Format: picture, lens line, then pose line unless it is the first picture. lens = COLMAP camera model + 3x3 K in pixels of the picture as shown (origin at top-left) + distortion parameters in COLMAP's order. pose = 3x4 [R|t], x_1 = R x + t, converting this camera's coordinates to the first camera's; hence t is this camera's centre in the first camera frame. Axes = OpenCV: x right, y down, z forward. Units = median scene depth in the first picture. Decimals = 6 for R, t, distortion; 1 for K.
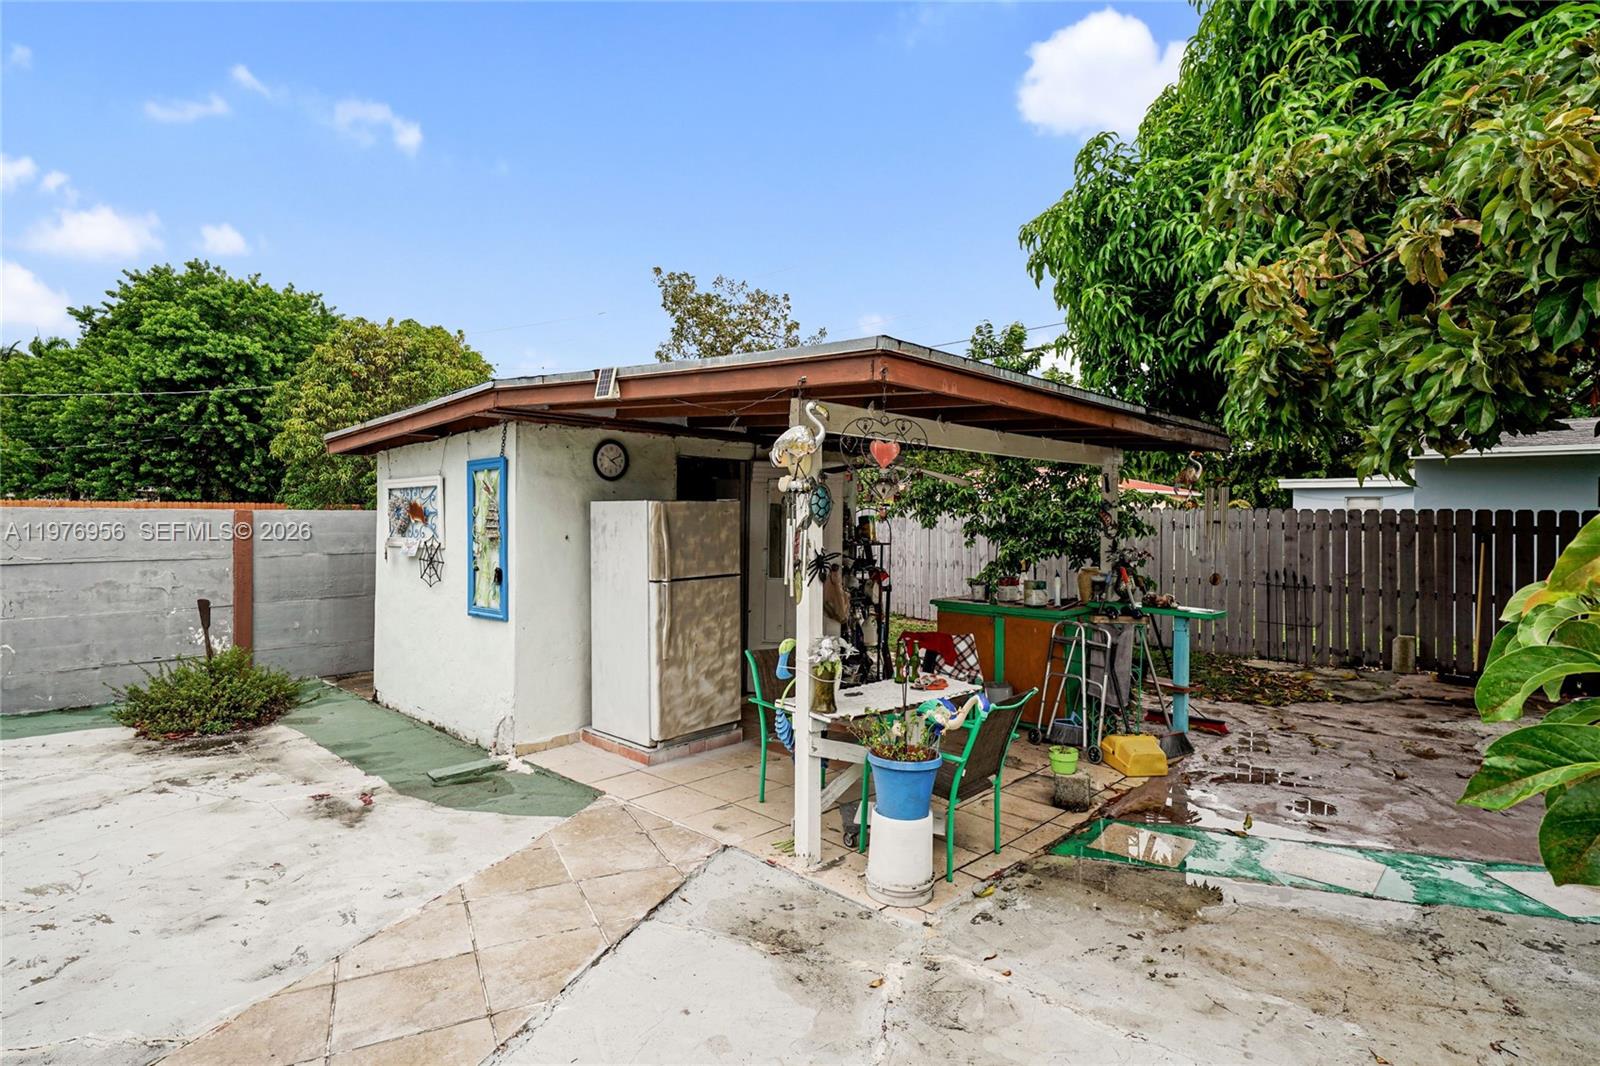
lens RADIAL K [[830.4, 0, 797.1], [0, 830.4, 516.3], [0, 0, 1]] dist [0.000464, 0.013697]
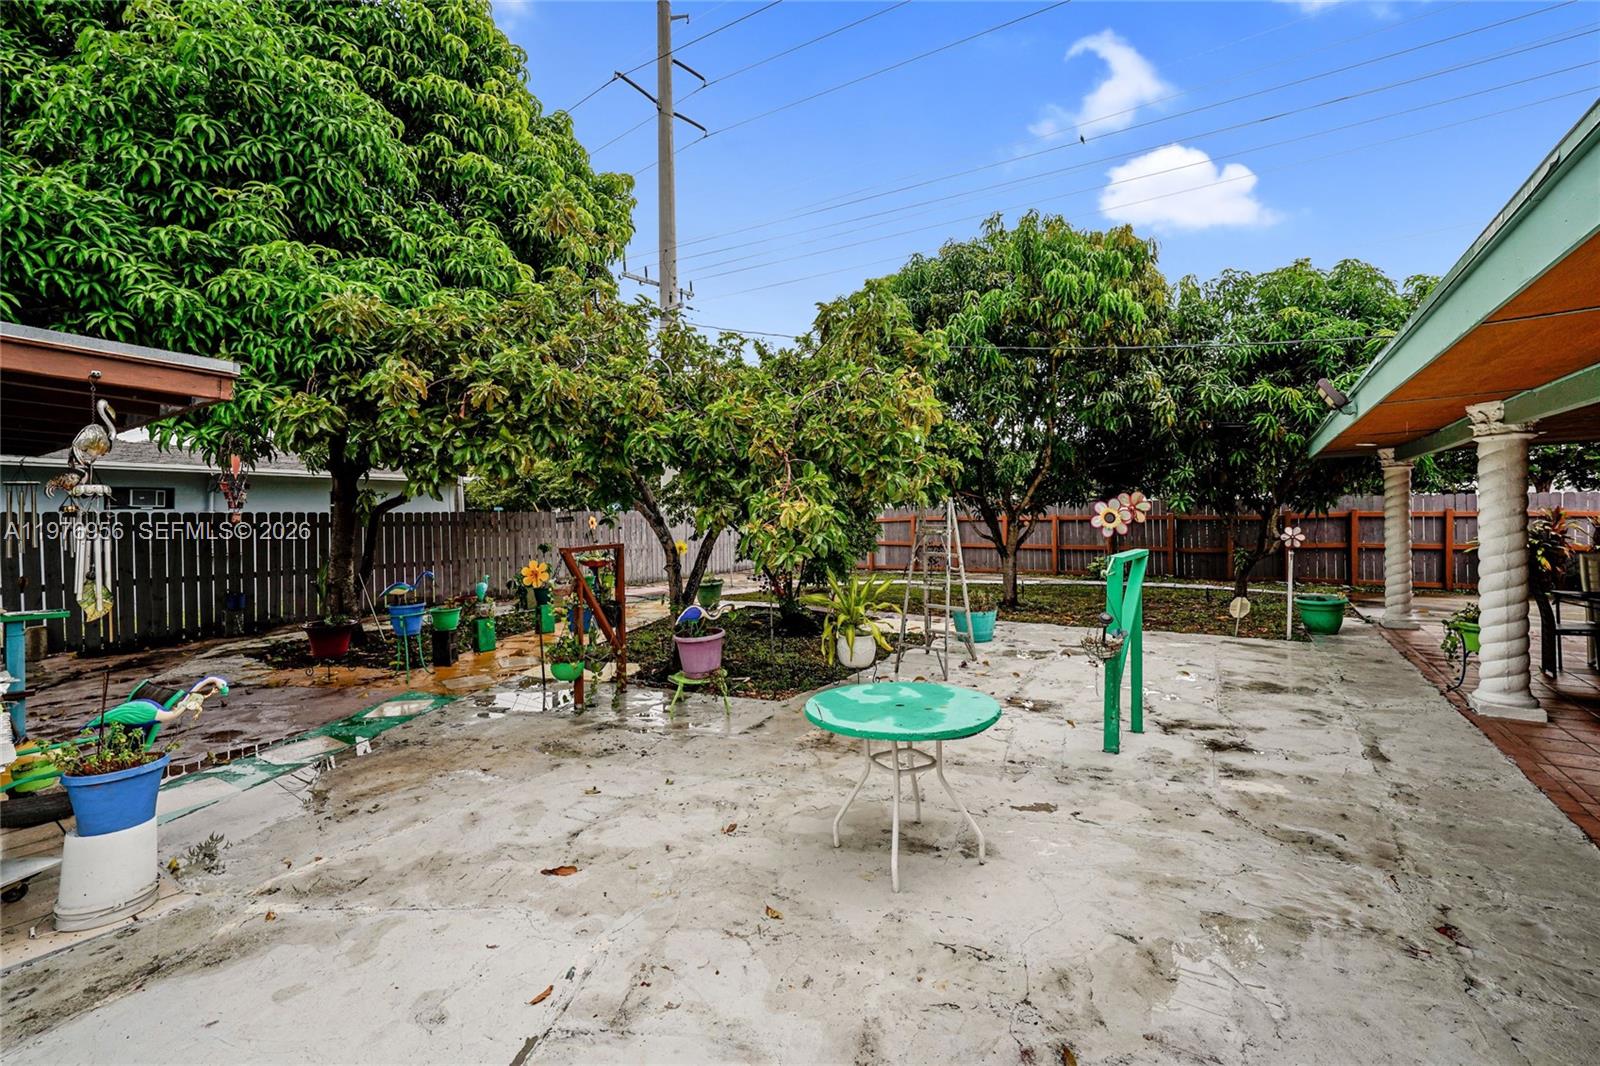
lens RADIAL K [[661.9, 0, 811.2], [0, 661.9, 514.0], [0, 0, 1]] dist [0.000810, 0.000350]
pose [[-0.163381, -0.007470, 0.986535, -0.858976], [0.006328, 0.999943, 0.008619, -0.015959], [-0.986543, 0.007651, -0.163324, 0.344197]]
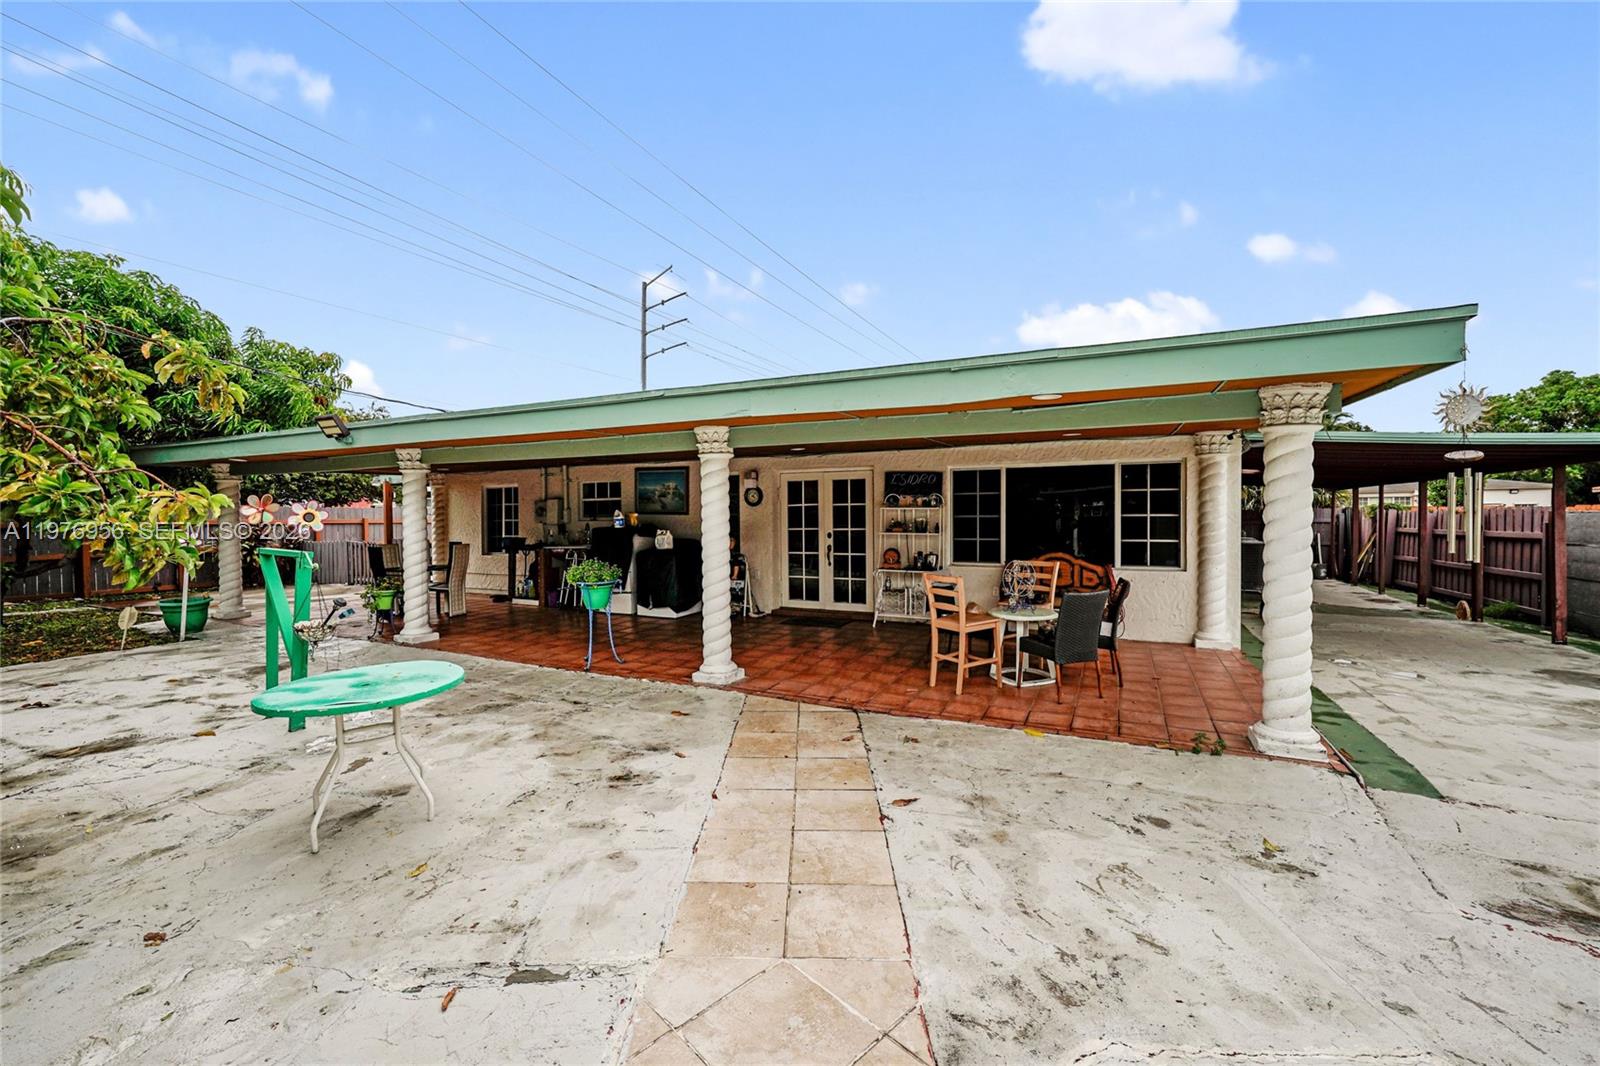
lens RADIAL K [[652.7, 0, 800.0], [0, 652.7, 533.0], [0, 0, 1]] dist [-0.011100, 0.007453]
pose [[-0.954957, 0.001154, -0.296743, -0.290591], [-0.004578, 0.999816, 0.018619, 0.009560], [0.296710, 0.019139, -0.954776, 1.223560]]
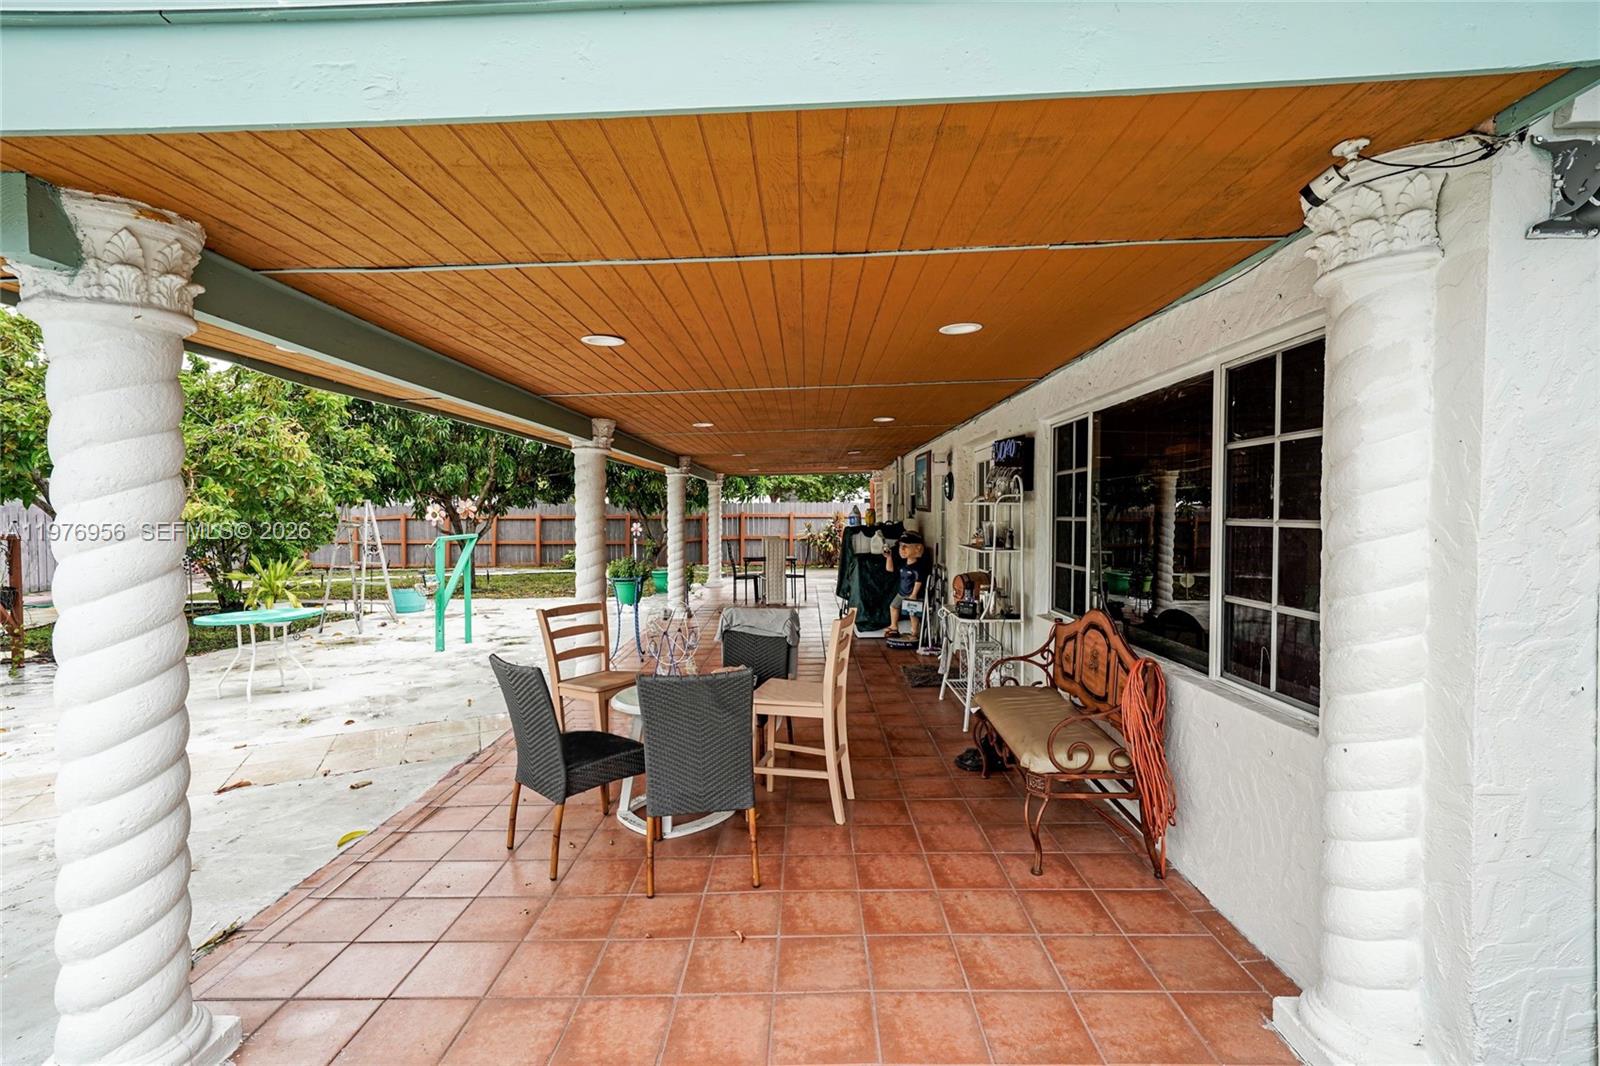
lens RADIAL K [[730.2, 0, 798.1], [0, 730.2, 525.8], [0, 0, 1]] dist [0.014958, 0.000823]
pose [[-0.672763, -0.023170, 0.739495, -2.326880], [-0.007152, 0.999666, 0.024814, -0.027751], [-0.739823, 0.011405, -0.672704, 0.320778]]
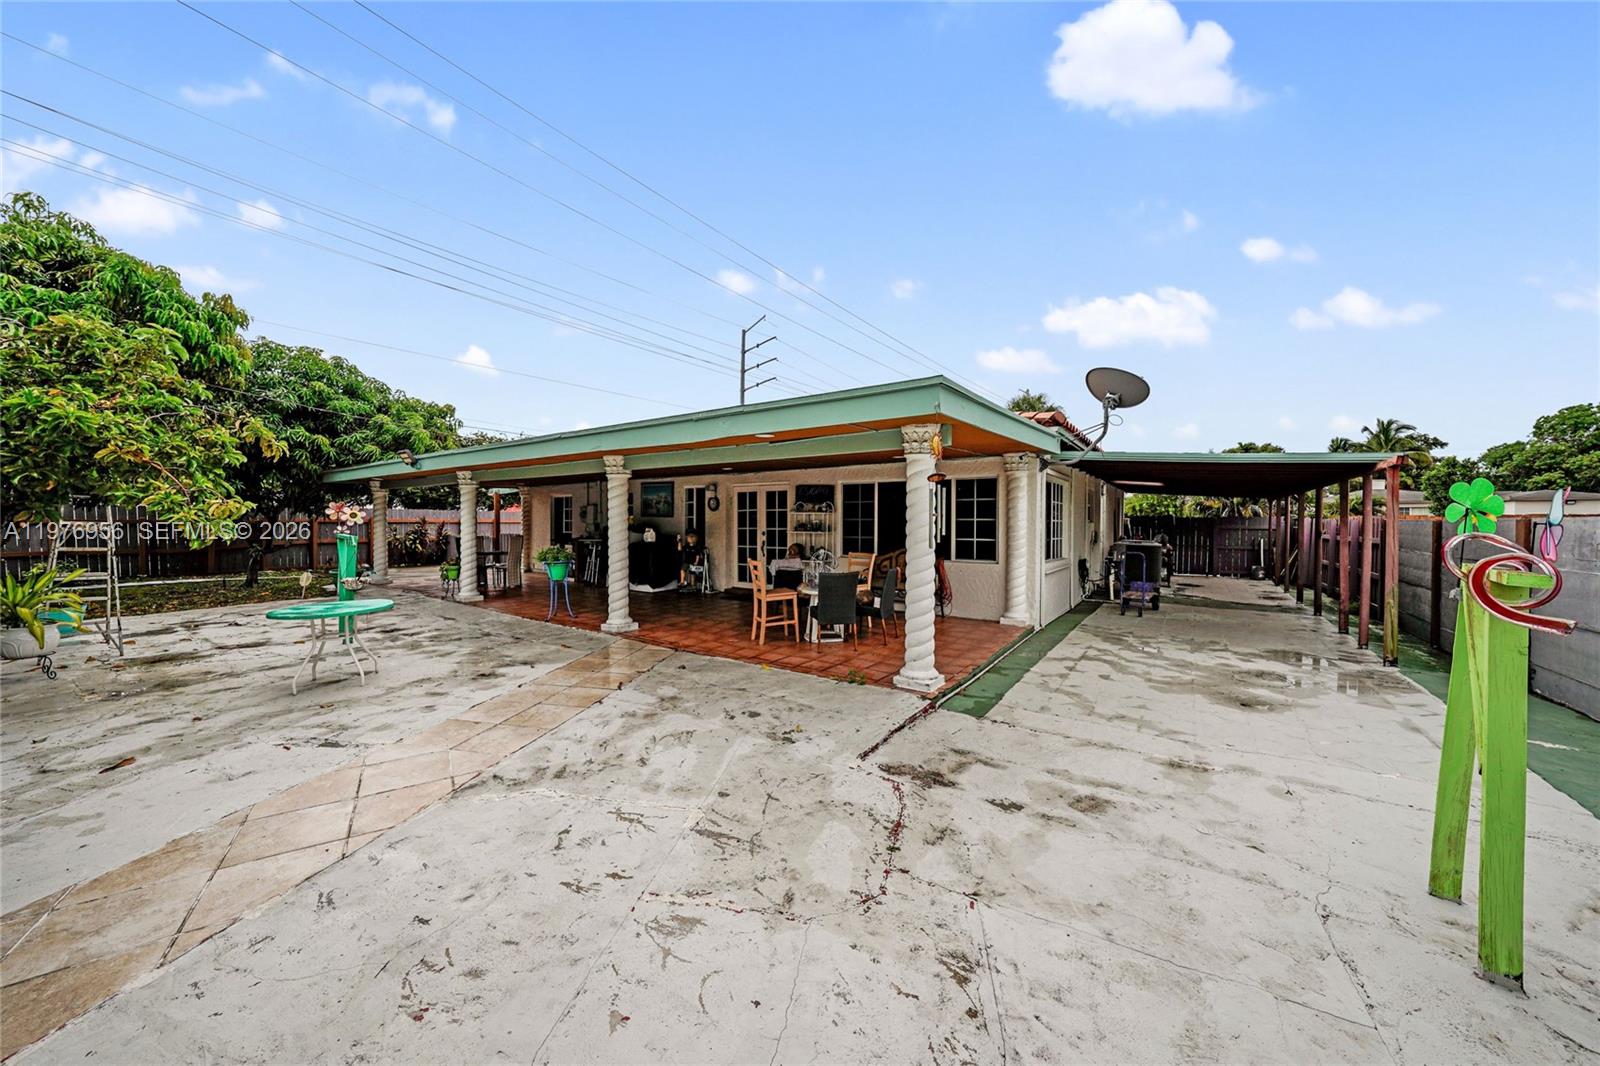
lens RADIAL K [[559.2, 0, 804.1], [0, 559.2, 533.0], [0, 0, 1]] dist [-0.024324, 0.006789]
pose [[-0.990767, -0.011582, -0.135083, -1.030036], [-0.013817, 0.999782, 0.015623, 0.016366], [0.134872, 0.017345, -0.990711, 1.749291]]
